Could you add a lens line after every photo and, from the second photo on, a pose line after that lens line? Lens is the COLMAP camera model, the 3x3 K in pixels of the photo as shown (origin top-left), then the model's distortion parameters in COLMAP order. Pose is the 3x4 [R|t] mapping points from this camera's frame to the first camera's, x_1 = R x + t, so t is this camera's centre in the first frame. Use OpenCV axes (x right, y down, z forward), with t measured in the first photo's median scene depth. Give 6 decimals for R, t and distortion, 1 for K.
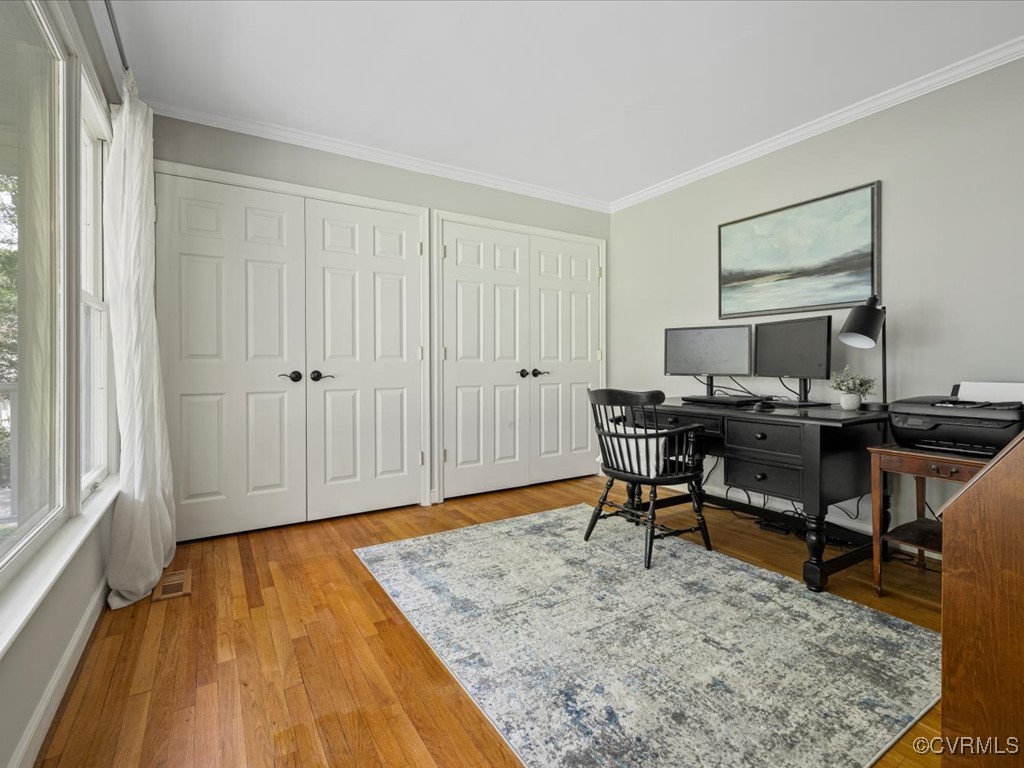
lens RADIAL K [[484.3, 0, 509.1], [0, 484.3, 368.8], [0, 0, 1]] dist [0.000041, 0.000266]
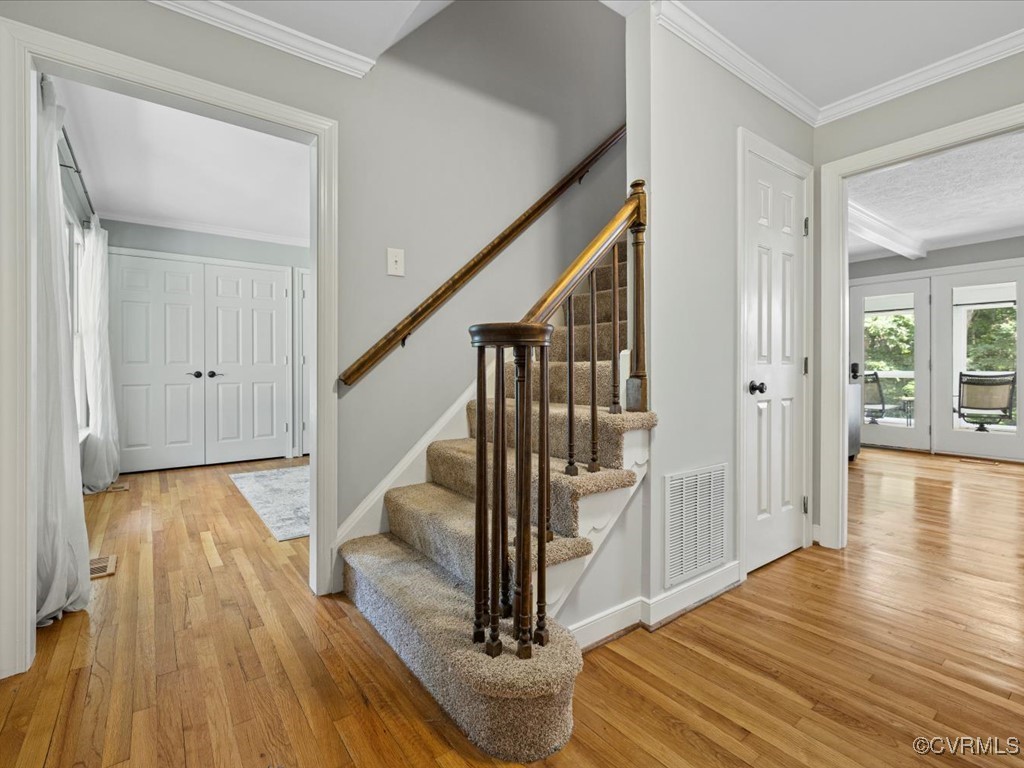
lens RADIAL K [[484.3, 0, 509.1], [0, 484.3, 368.8], [0, 0, 1]] dist [0.000041, 0.000266]
pose [[0.996498, 0.001879, 0.083590, 0.515420], [-0.001657, 0.999995, -0.002726, -0.001130], [-0.083594, 0.002578, 0.996497, -0.783594]]
